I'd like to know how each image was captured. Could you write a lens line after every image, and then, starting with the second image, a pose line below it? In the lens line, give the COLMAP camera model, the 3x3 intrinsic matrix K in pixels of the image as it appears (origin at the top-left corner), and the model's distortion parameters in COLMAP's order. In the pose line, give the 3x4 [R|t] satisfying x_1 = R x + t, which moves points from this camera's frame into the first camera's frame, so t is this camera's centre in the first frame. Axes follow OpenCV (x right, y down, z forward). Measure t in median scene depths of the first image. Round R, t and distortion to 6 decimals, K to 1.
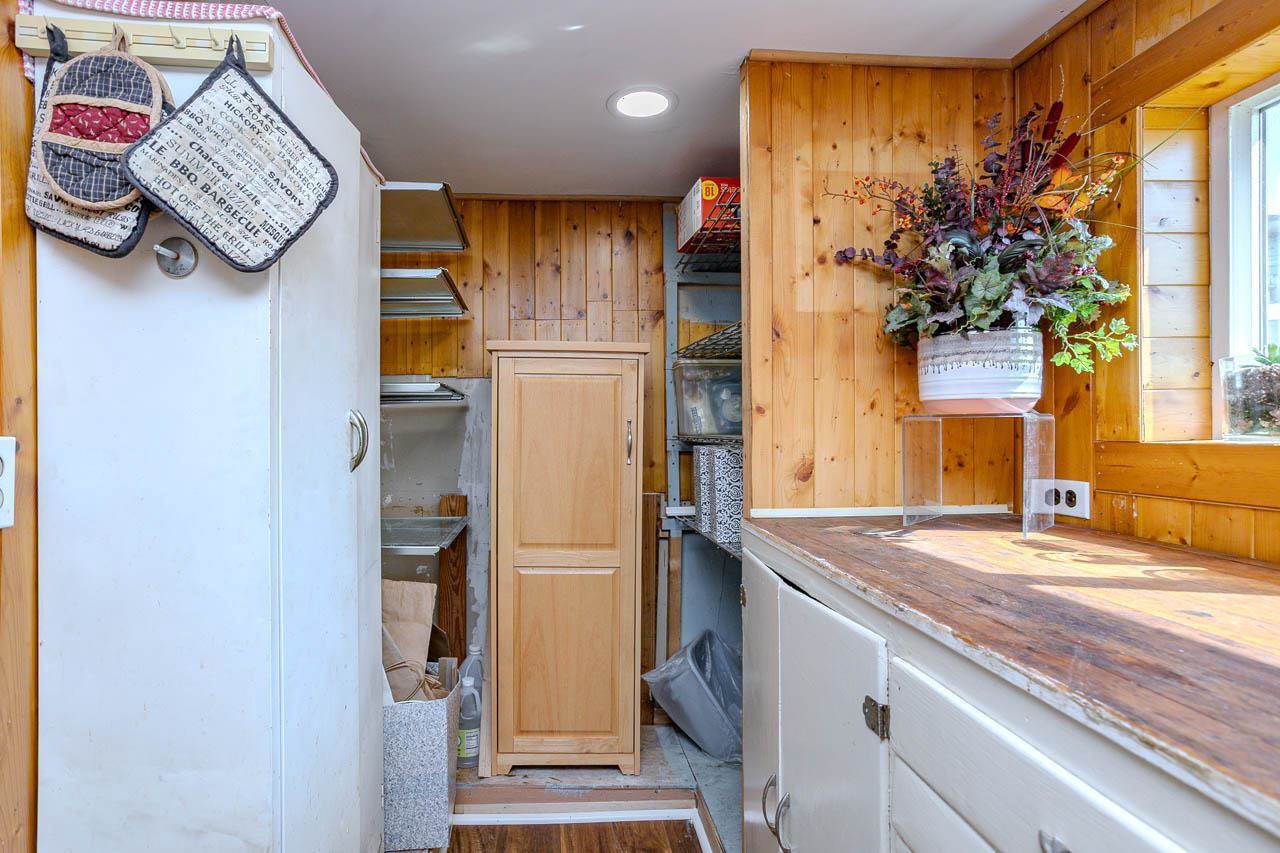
lens RADIAL K [[631.9, 0, 639.6], [0, 631.9, 427.8], [0, 0, 1]] dist [-0.038202, 0.024185]
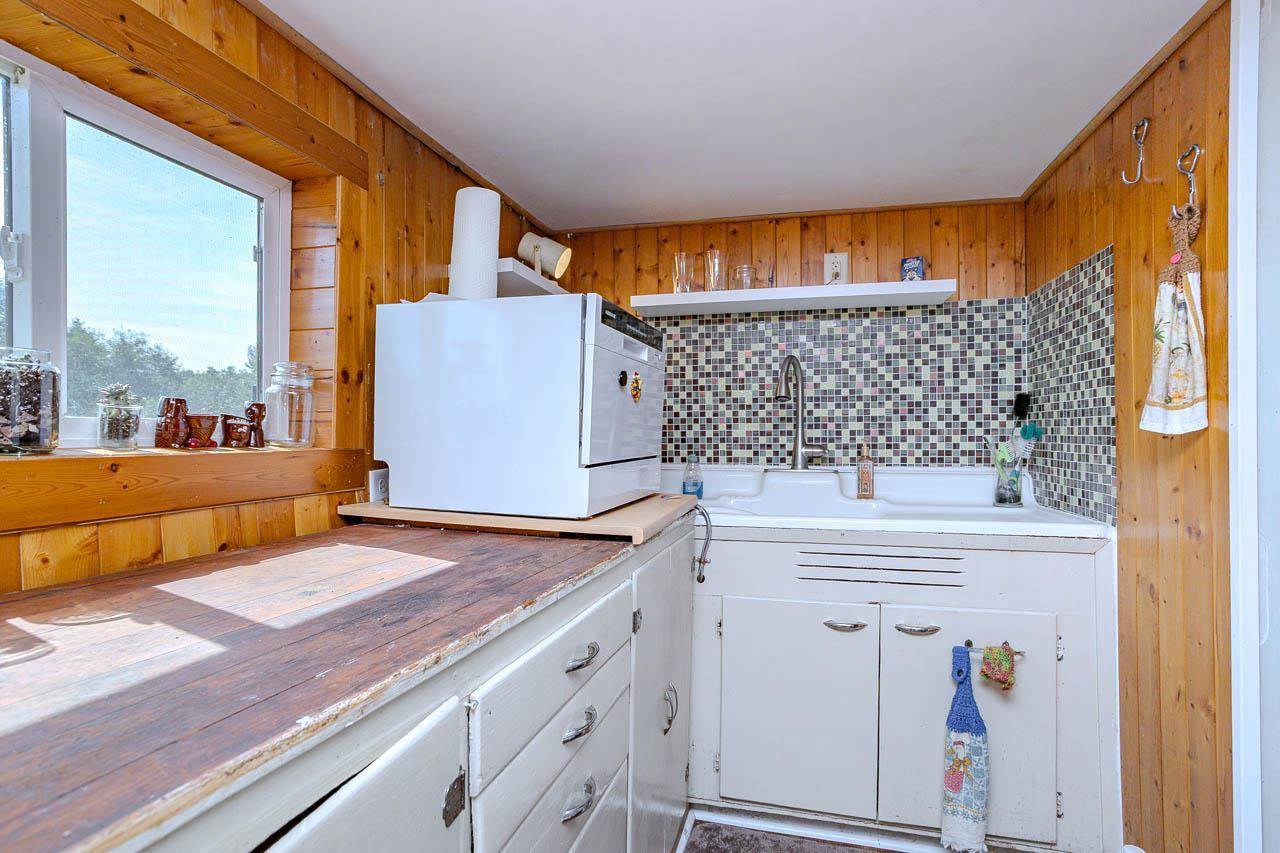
lens RADIAL K [[631.9, 0, 640.3], [0, 631.9, 426.6], [0, 0, 1]] dist [-0.038202, 0.024185]
pose [[-0.916312, -0.000547, 0.400466, -0.188288], [-0.005514, 0.999921, -0.011252, -0.014757], [-0.400428, -0.012519, -0.916243, 1.850317]]
